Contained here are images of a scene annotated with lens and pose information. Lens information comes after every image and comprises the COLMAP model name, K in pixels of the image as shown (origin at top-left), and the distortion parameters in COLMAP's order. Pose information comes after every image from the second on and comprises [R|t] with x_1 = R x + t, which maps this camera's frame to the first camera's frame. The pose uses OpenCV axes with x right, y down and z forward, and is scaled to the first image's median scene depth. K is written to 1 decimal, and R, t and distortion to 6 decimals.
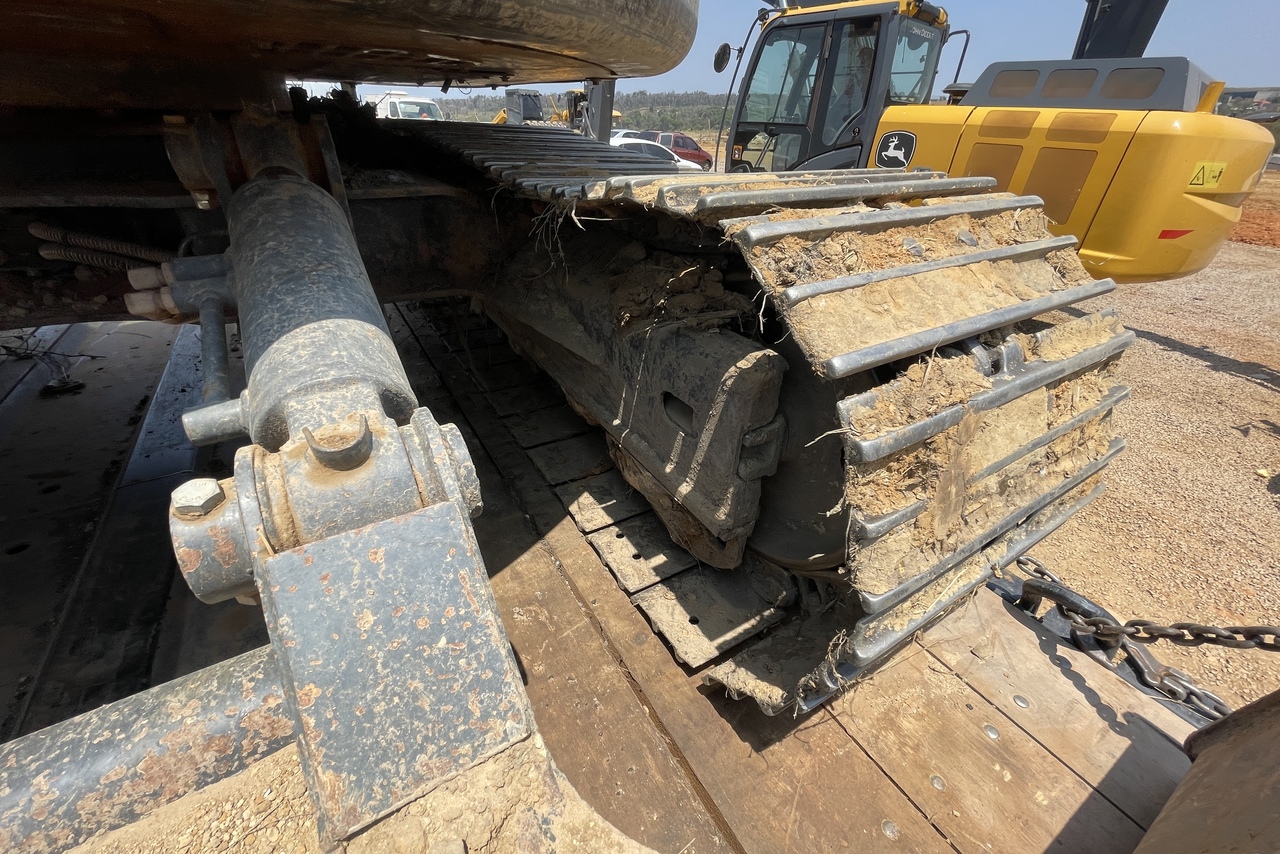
lens RADIAL K [[512.7, 0, 638.4], [0, 512.7, 425.2], [0, 0, 1]] dist [-0.002695, 0.000306]
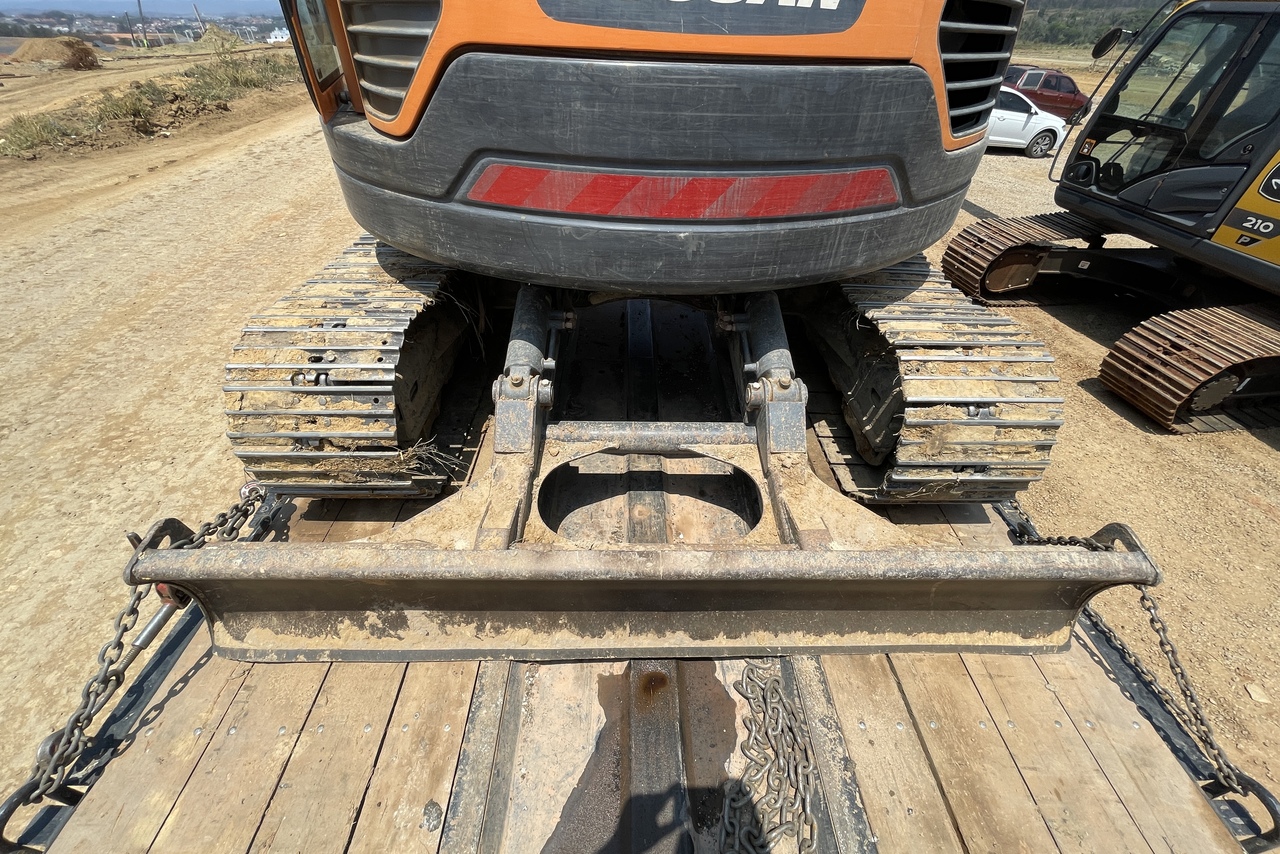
lens RADIAL K [[512.7, 0, 643.7], [0, 512.7, 426.6], [0, 0, 1]] dist [-0.002695, 0.000306]
pose [[0.866628, 0.320294, -0.382580, 0.109581], [-0.268095, 0.945590, 0.184349, -0.053676], [0.420809, -0.057194, 0.905344, -1.904647]]
